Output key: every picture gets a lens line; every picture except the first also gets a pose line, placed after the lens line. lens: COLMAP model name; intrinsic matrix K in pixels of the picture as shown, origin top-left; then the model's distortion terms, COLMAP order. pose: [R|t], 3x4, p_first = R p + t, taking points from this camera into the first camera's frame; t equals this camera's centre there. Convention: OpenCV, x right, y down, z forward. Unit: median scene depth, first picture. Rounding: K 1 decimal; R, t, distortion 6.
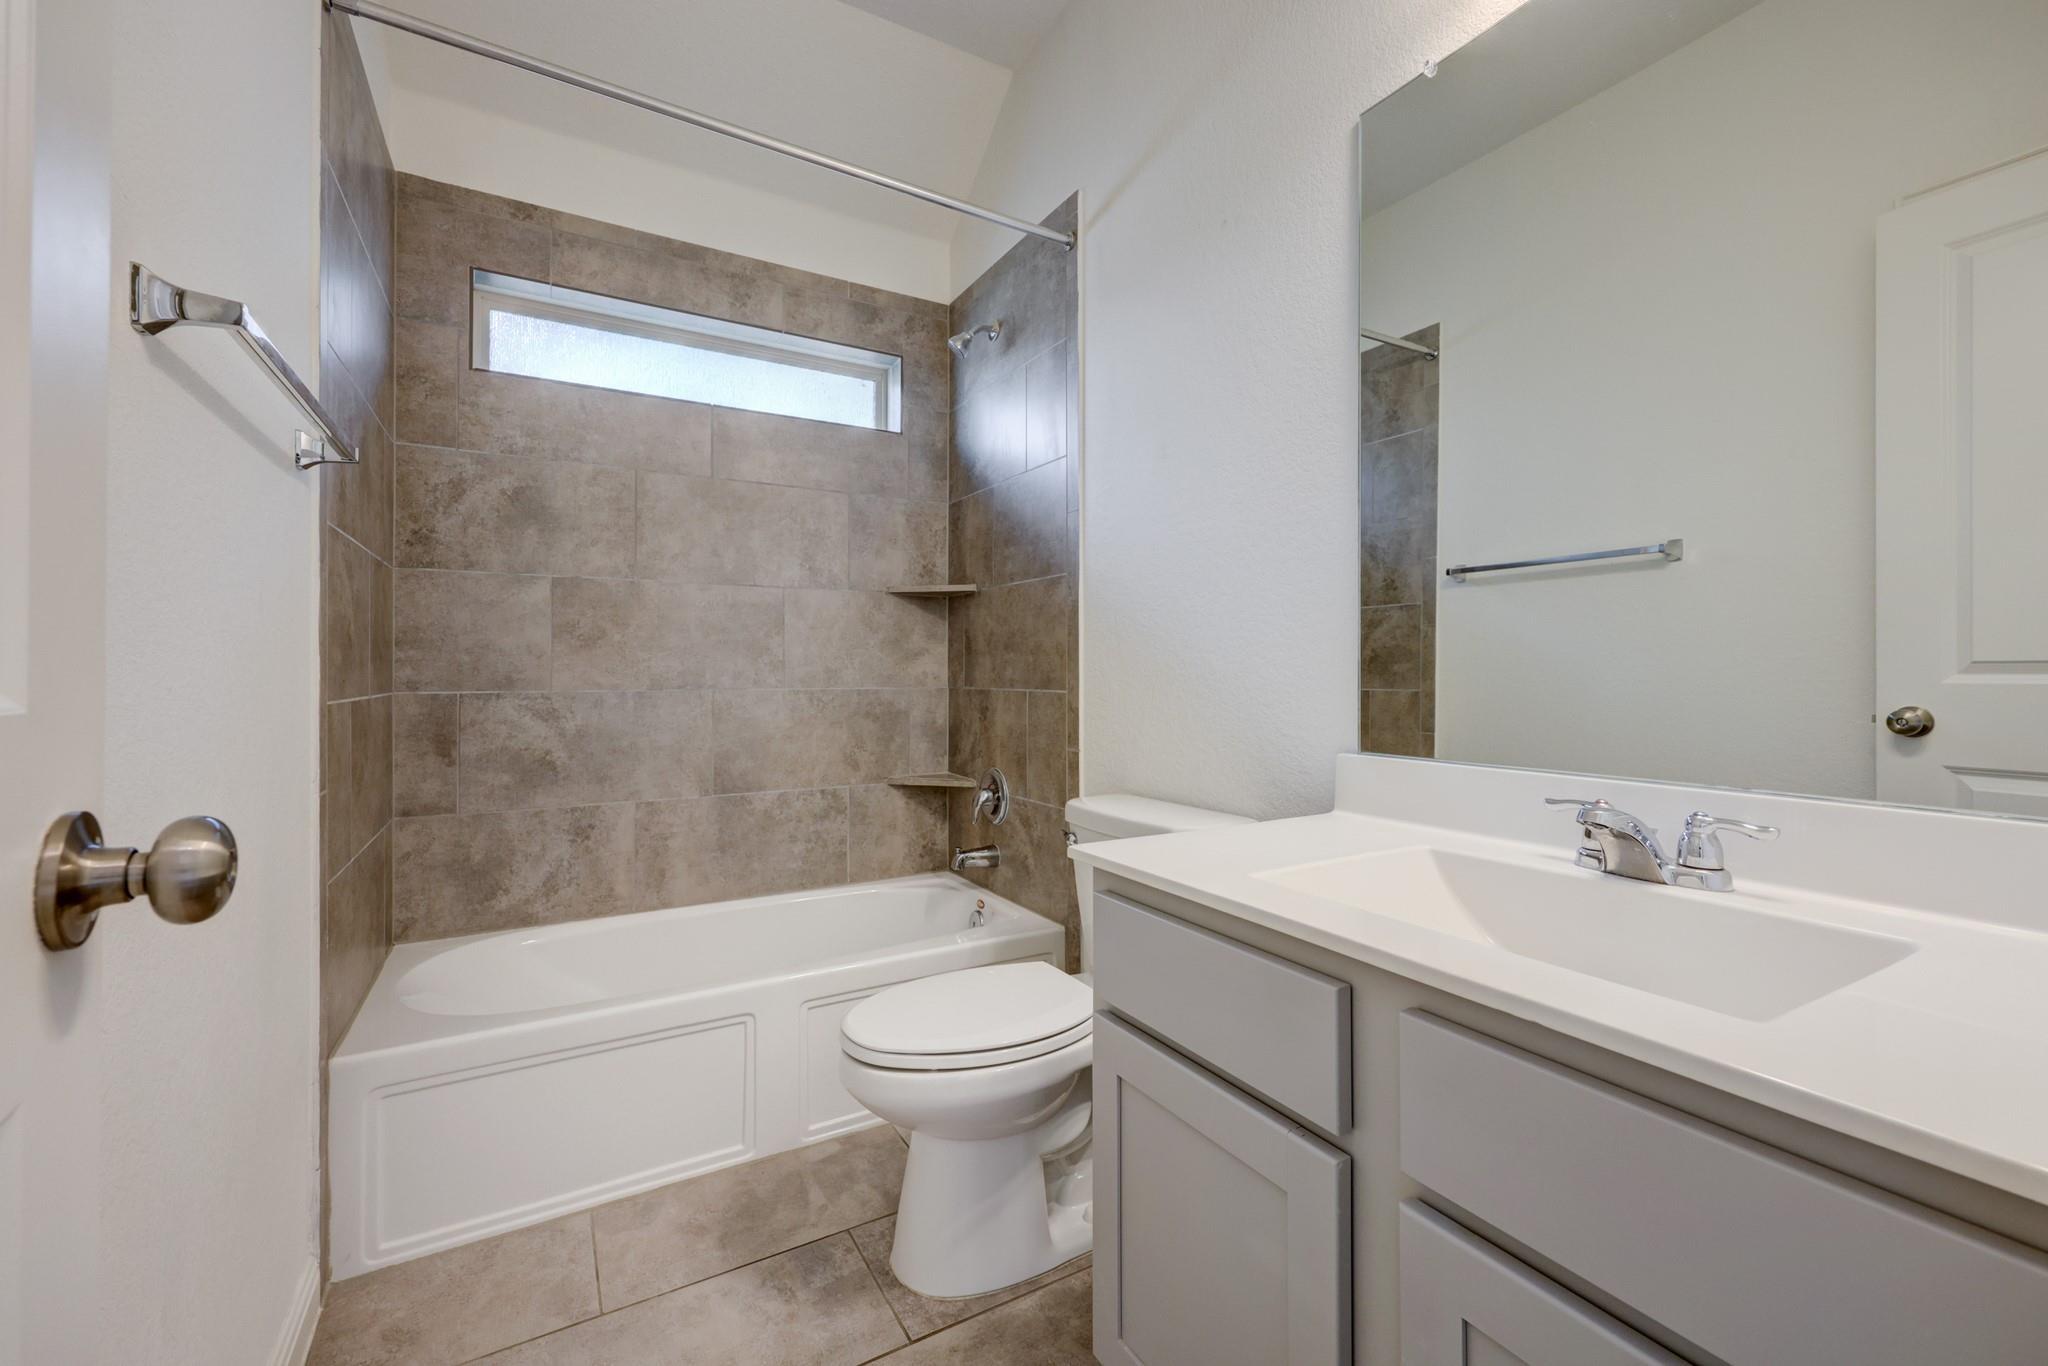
lens RADIAL K [[842.1, 0, 1043.9], [0, 842.1, 673.1], [0, 0, 1]] dist [0.001178, 0.000152]
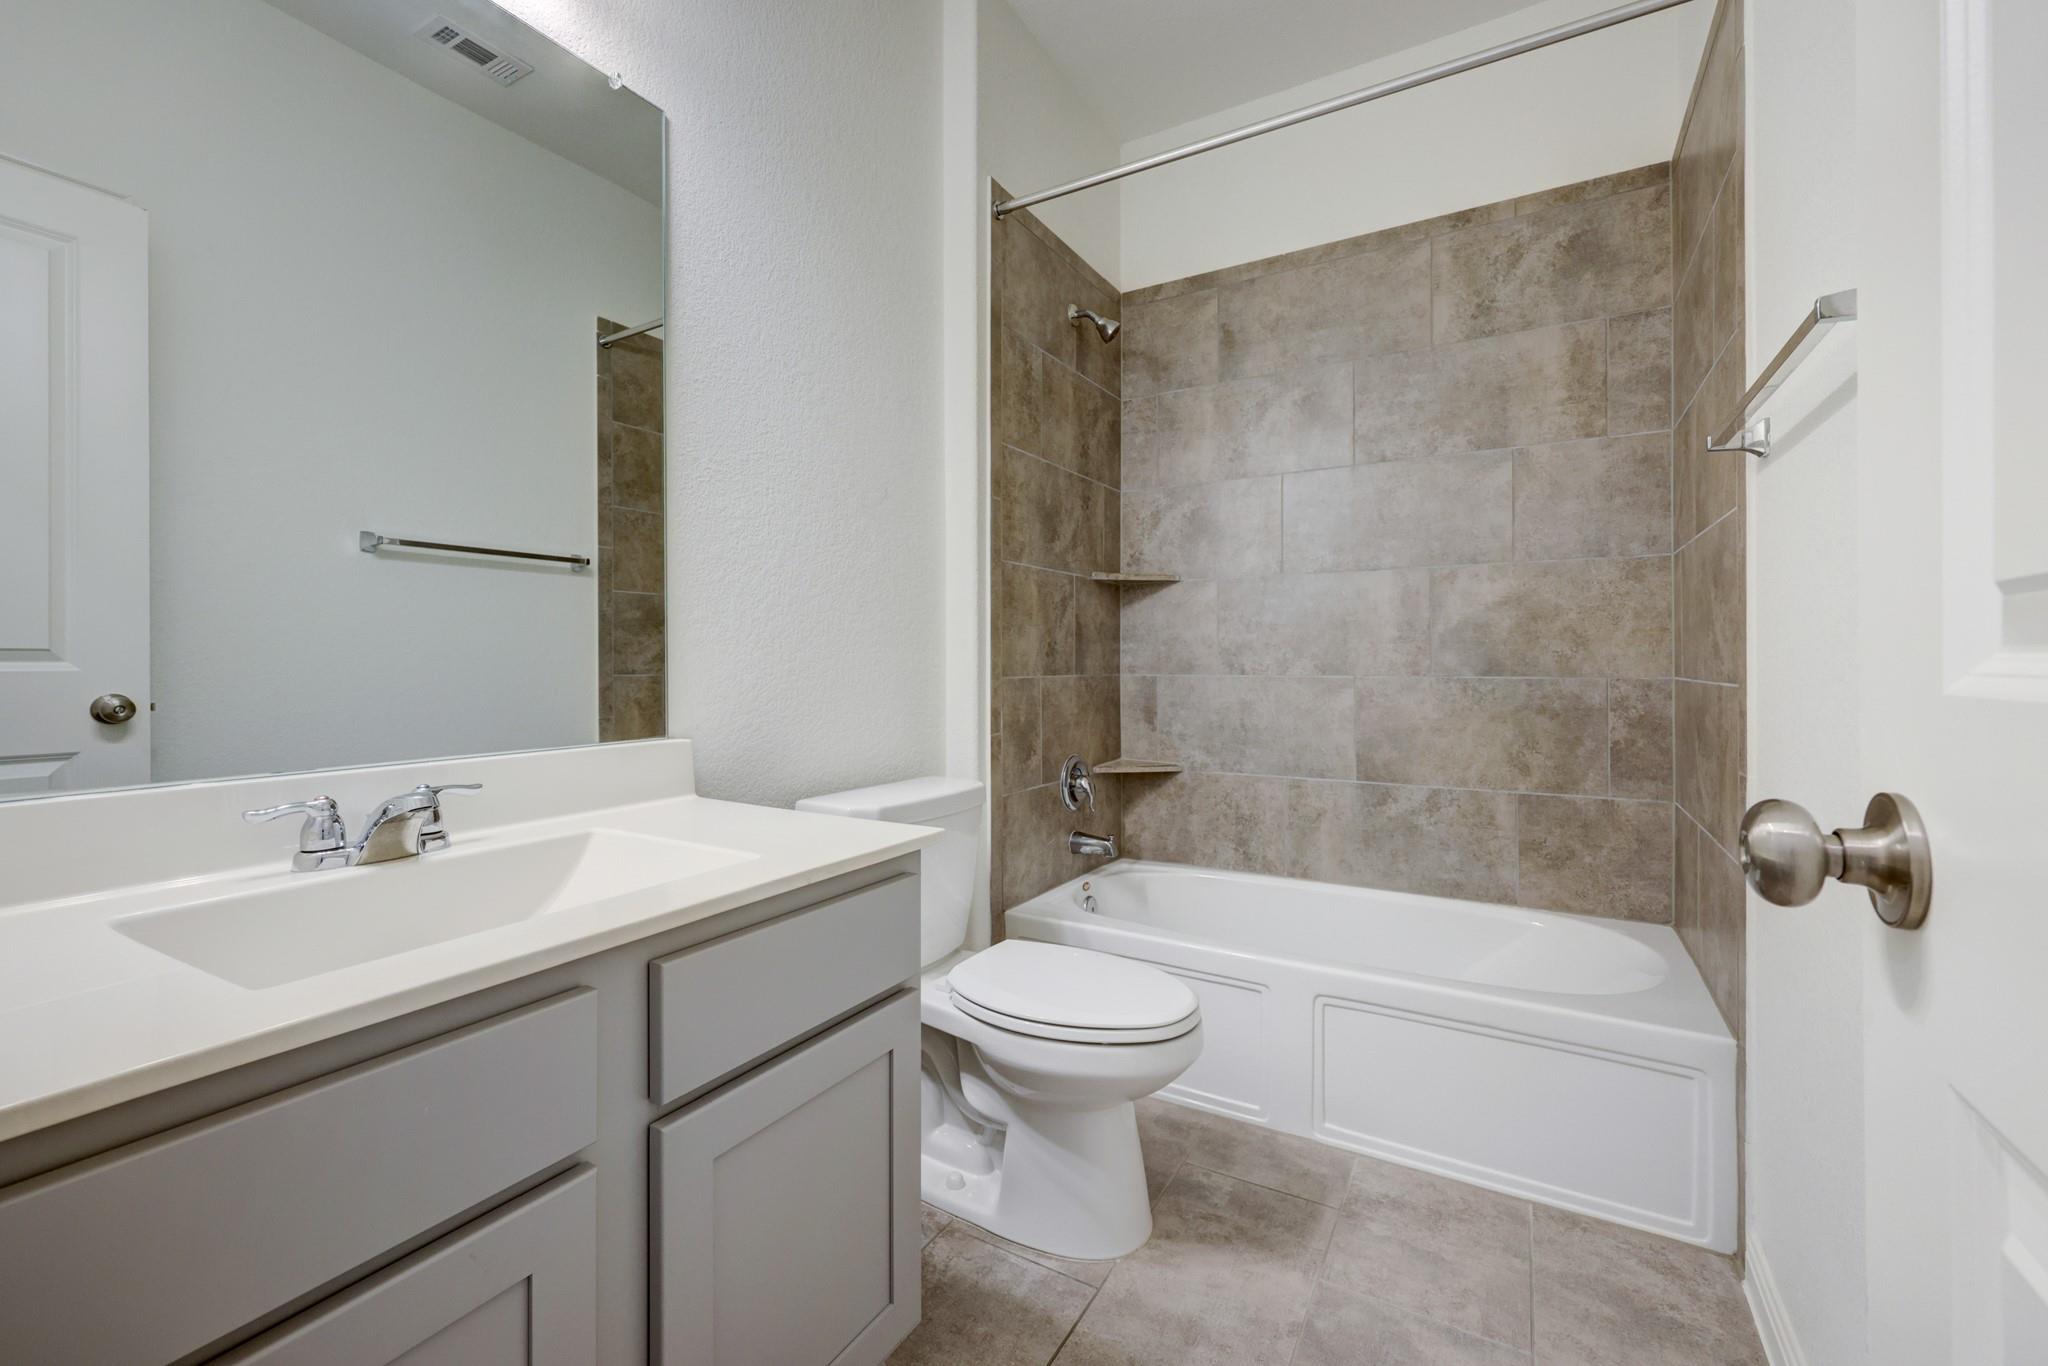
lens RADIAL K [[842.1, 0, 1043.9], [0, 842.1, 673.1], [0, 0, 1]] dist [0.001178, 0.000152]
pose [[0.485533, 0.012837, -0.874124, 0.309126], [0.001282, 0.999881, 0.015396, -0.000487], [0.874217, -0.008596, 0.485458, 0.183461]]
